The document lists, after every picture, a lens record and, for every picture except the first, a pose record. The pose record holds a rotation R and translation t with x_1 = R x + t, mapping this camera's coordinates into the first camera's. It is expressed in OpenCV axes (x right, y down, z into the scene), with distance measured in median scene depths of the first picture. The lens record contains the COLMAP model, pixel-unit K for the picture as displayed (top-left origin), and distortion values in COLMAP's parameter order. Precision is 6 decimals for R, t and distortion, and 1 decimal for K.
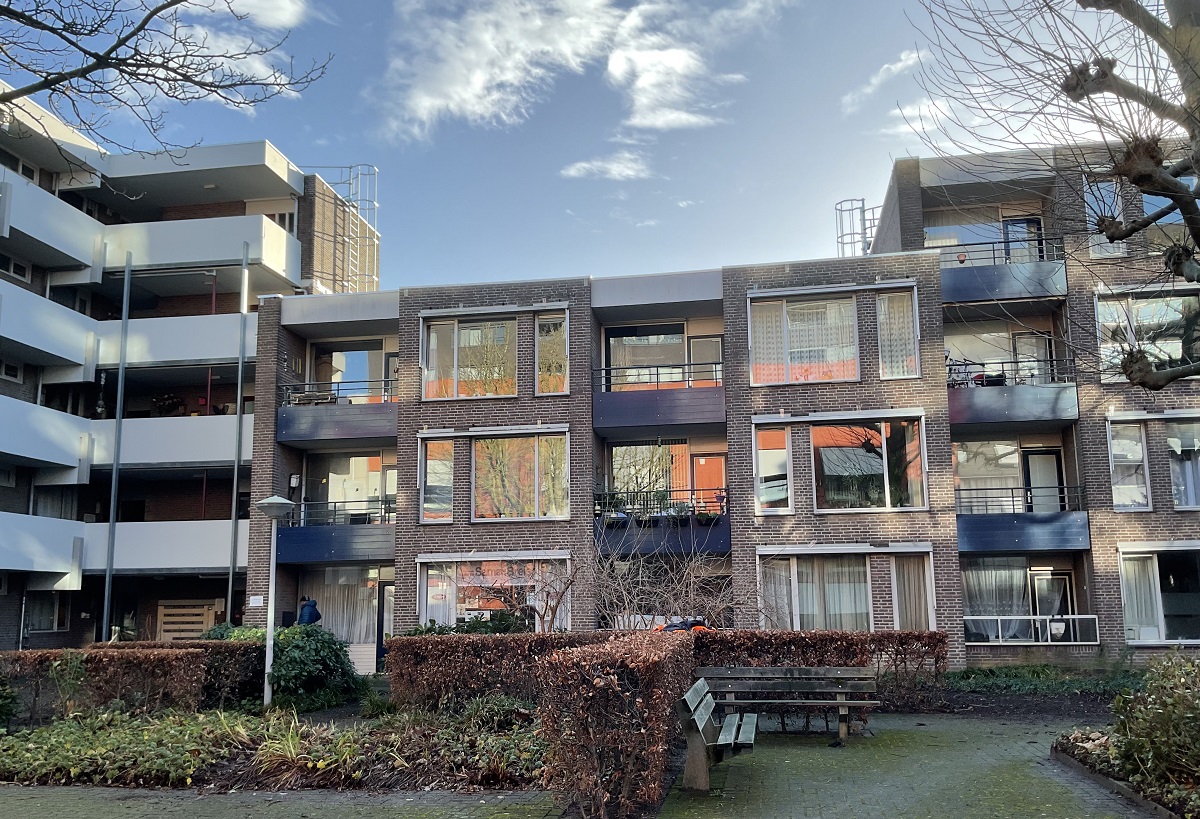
lens RADIAL K [[992.4, 0, 627.9], [0, 992.4, 407.7], [0, 0, 1]] dist [0.042246, -0.109464]
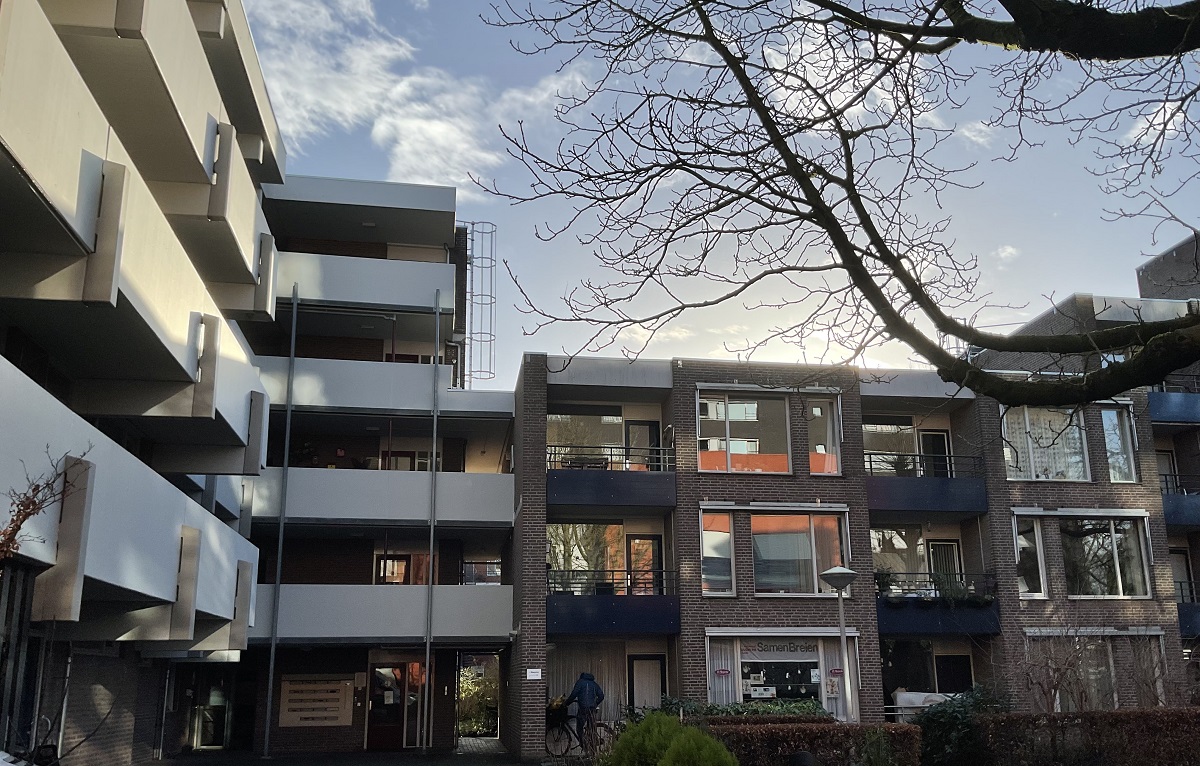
lens RADIAL K [[1009.9, 0, 599.2], [0, 1009.9, 422.4], [0, 0, 1]] dist [0.053501, -0.081836]
pose [[0.949831, 0.083631, 0.301376, -0.537216], [-0.063369, 0.995061, -0.076410, 0.024127], [-0.306277, 0.053479, 0.950439, 0.050605]]
